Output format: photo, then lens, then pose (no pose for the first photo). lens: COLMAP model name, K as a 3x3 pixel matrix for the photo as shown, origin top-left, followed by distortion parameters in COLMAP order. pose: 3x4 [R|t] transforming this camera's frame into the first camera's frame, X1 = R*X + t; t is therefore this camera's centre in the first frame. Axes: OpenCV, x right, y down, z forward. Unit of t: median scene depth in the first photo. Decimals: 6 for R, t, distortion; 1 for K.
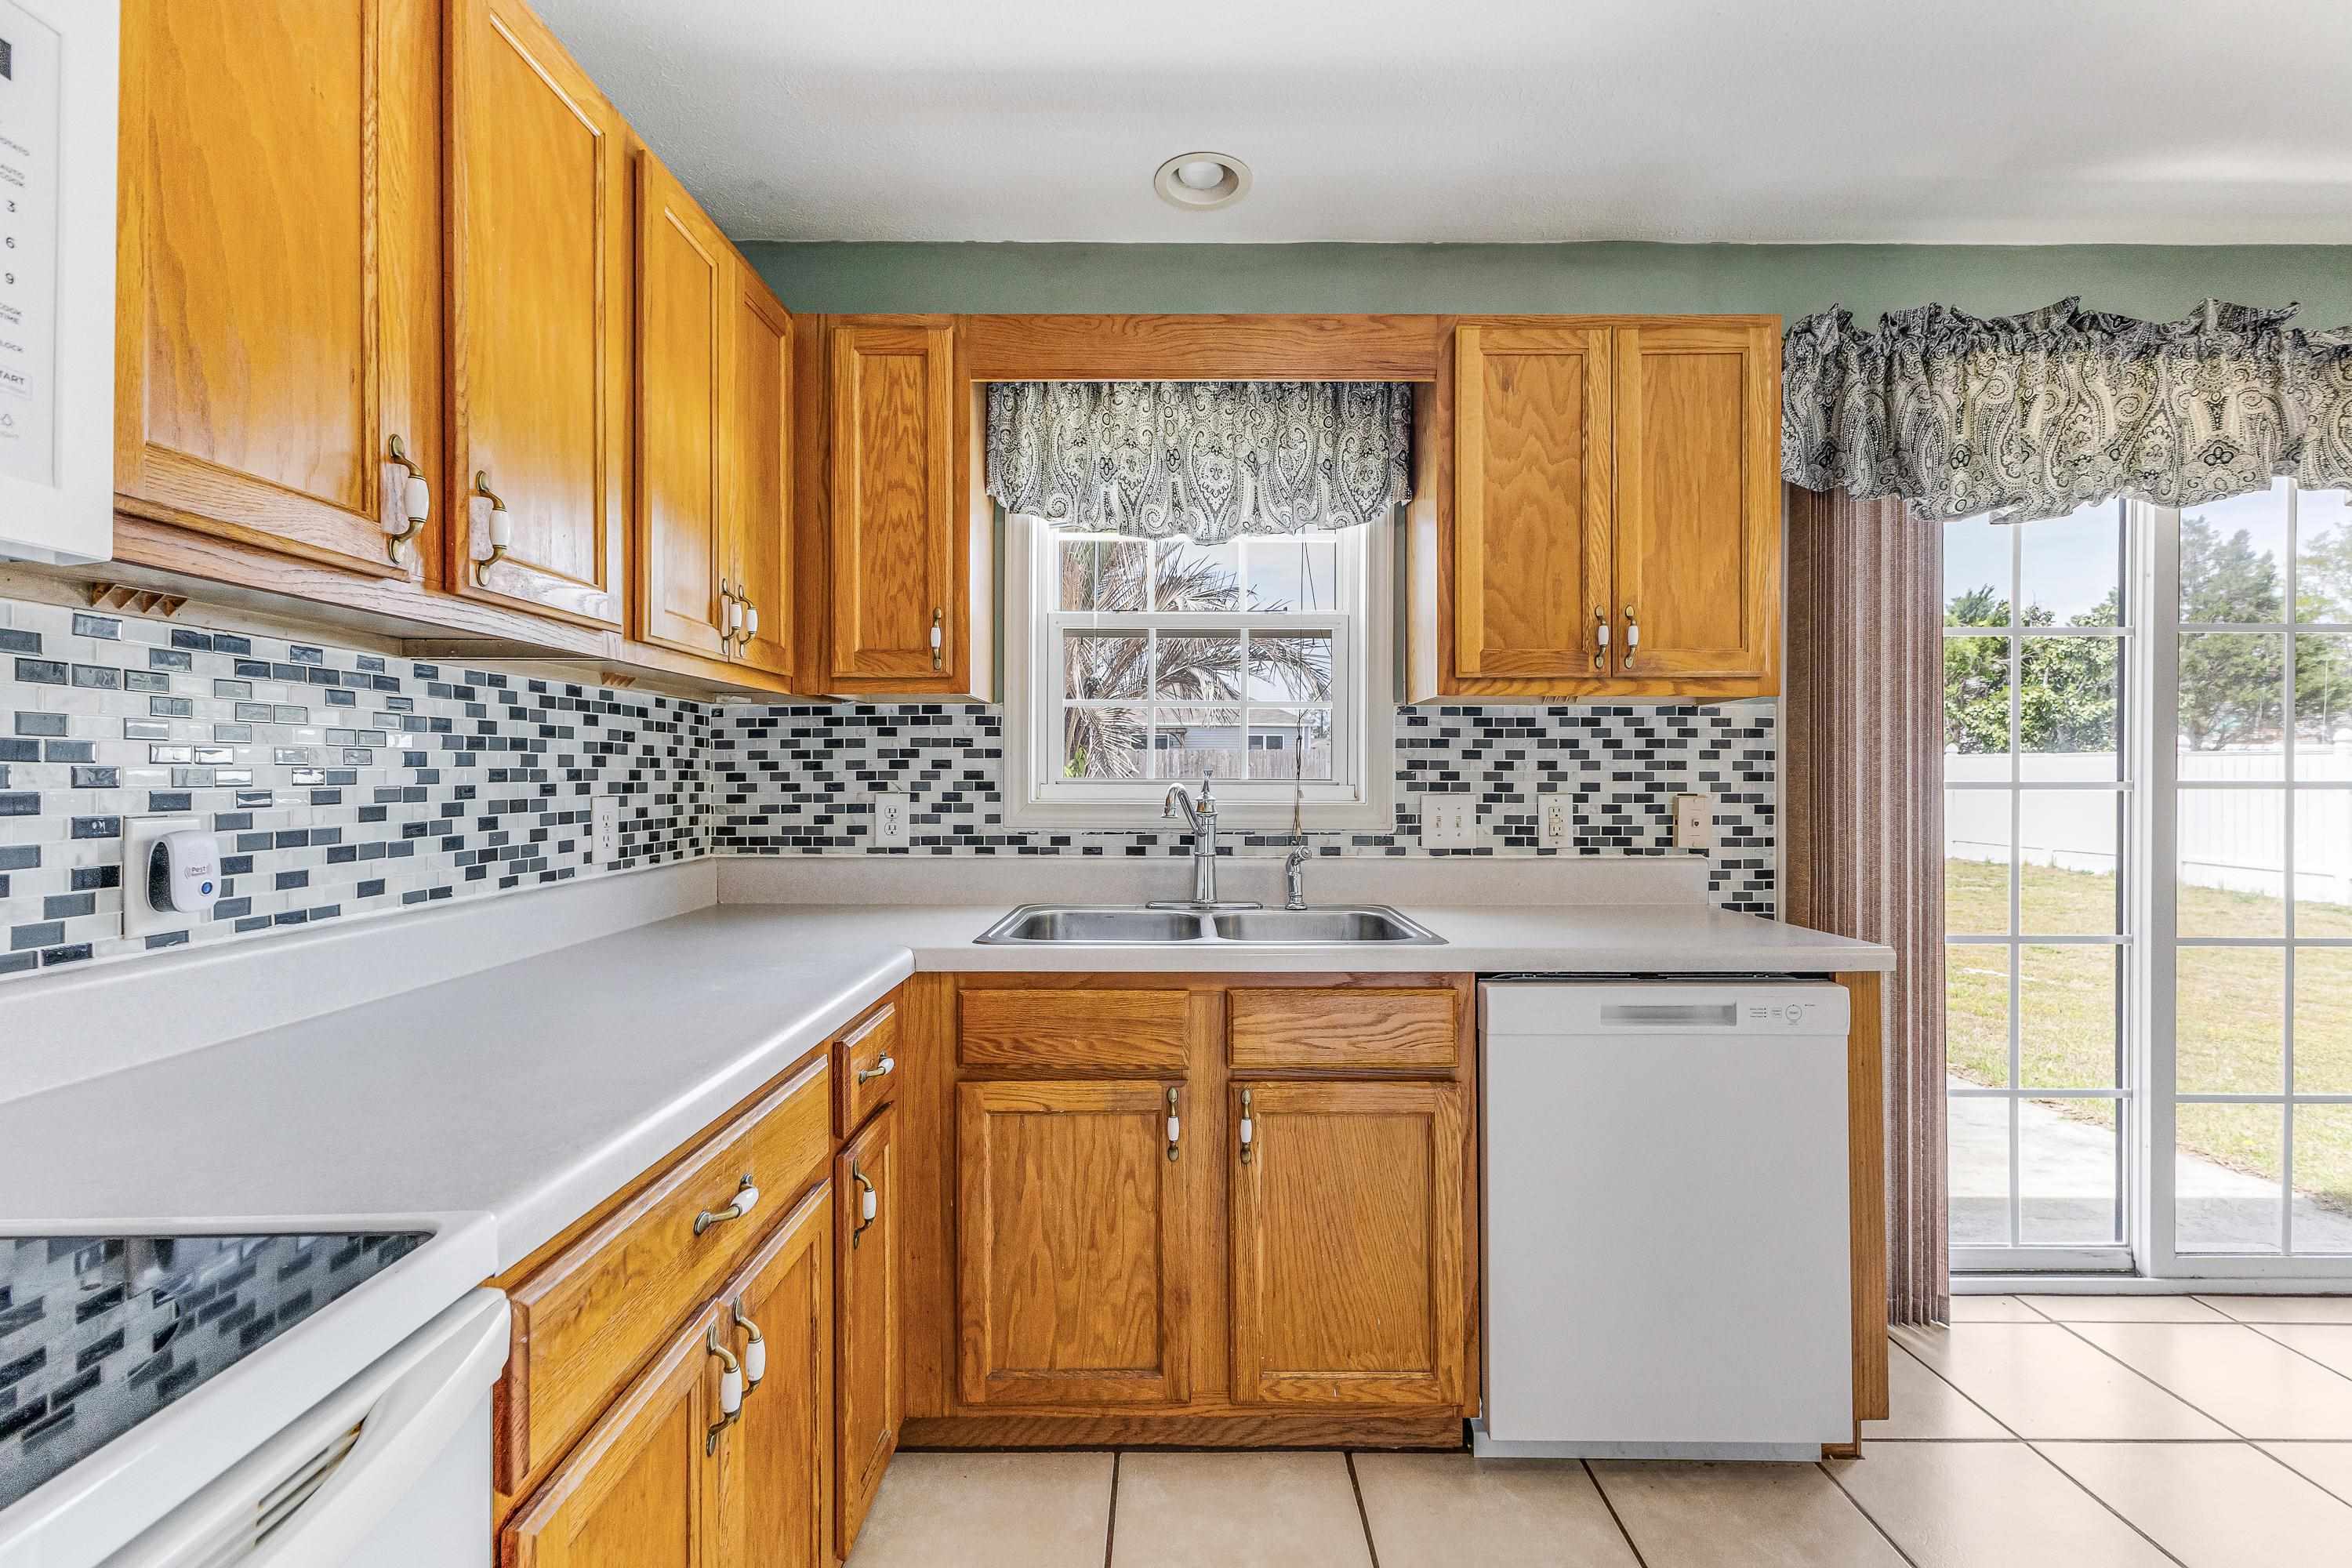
lens RADIAL K [[1028.5, 0, 1175.7], [0, 1028.5, 788.9], [0, 0, 1]] dist [0.011447, -0.002661]
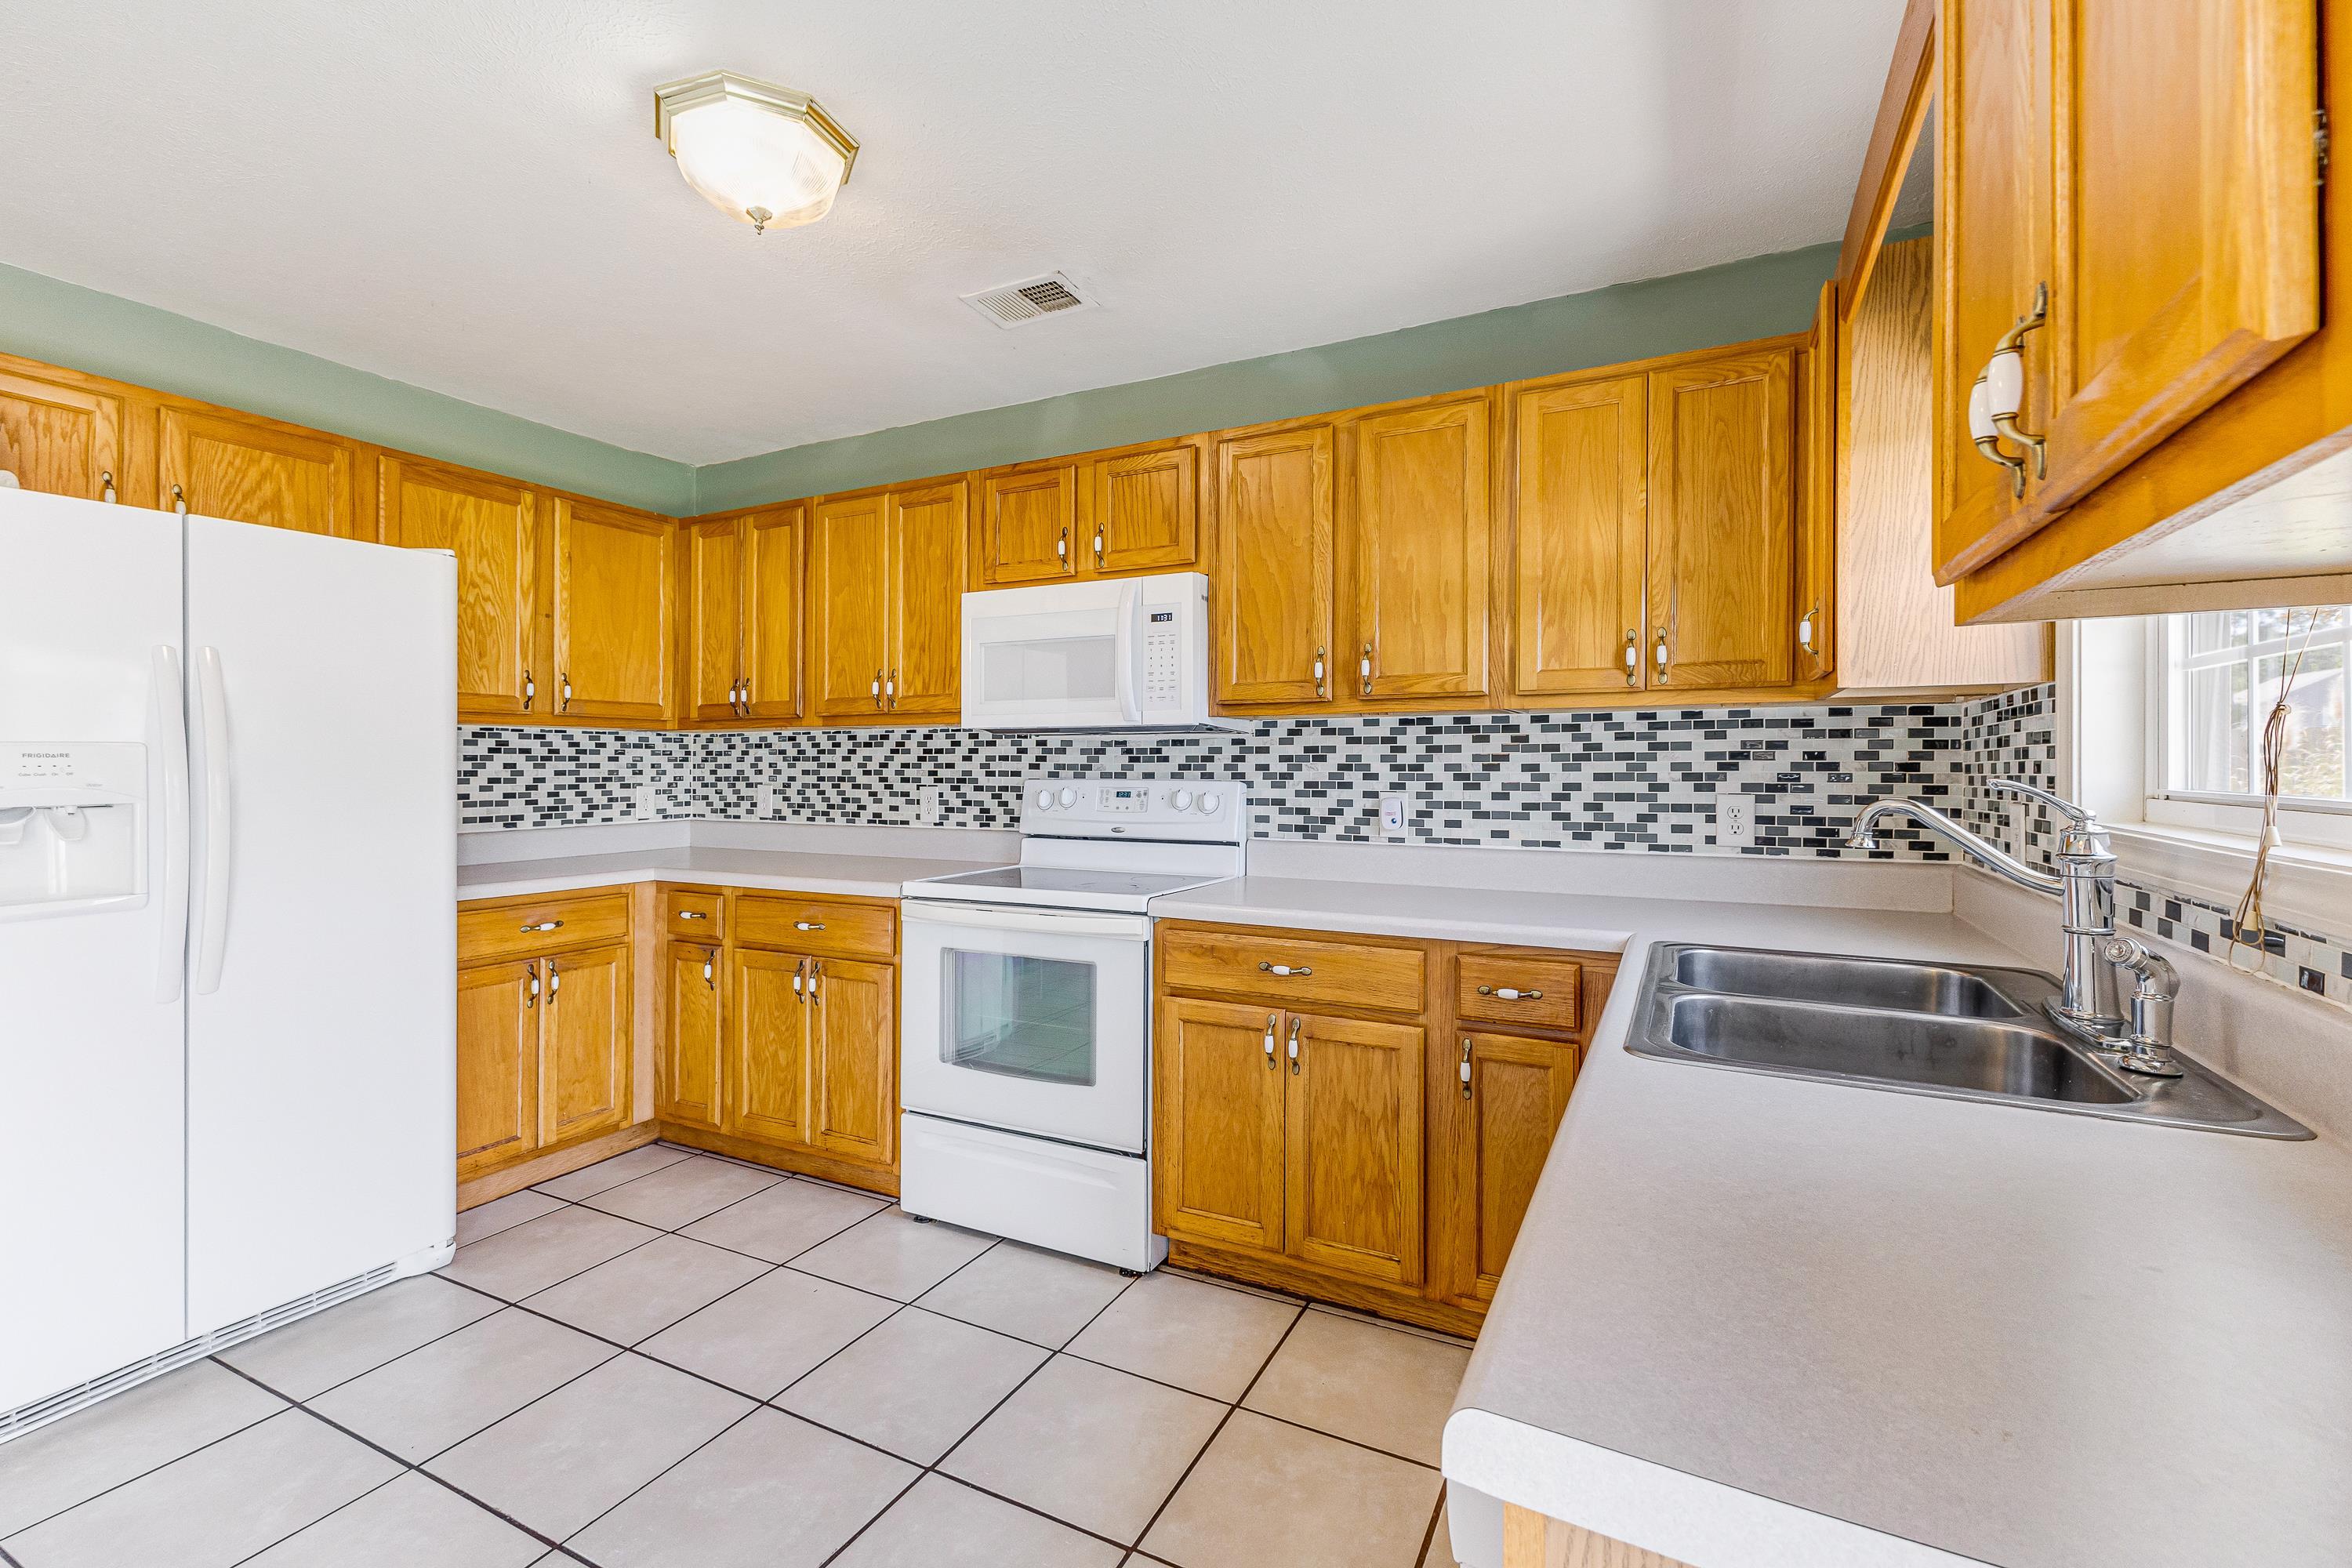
lens RADIAL K [[1028.5, 0, 1166.4], [0, 1028.5, 756.8], [0, 0, 1]] dist [0.011447, -0.002661]
pose [[-0.456016, -0.008635, -0.889930, 0.808004], [-0.012063, 0.999921, -0.003521, -0.023228], [0.889890, 0.009130, -0.456084, 0.861058]]
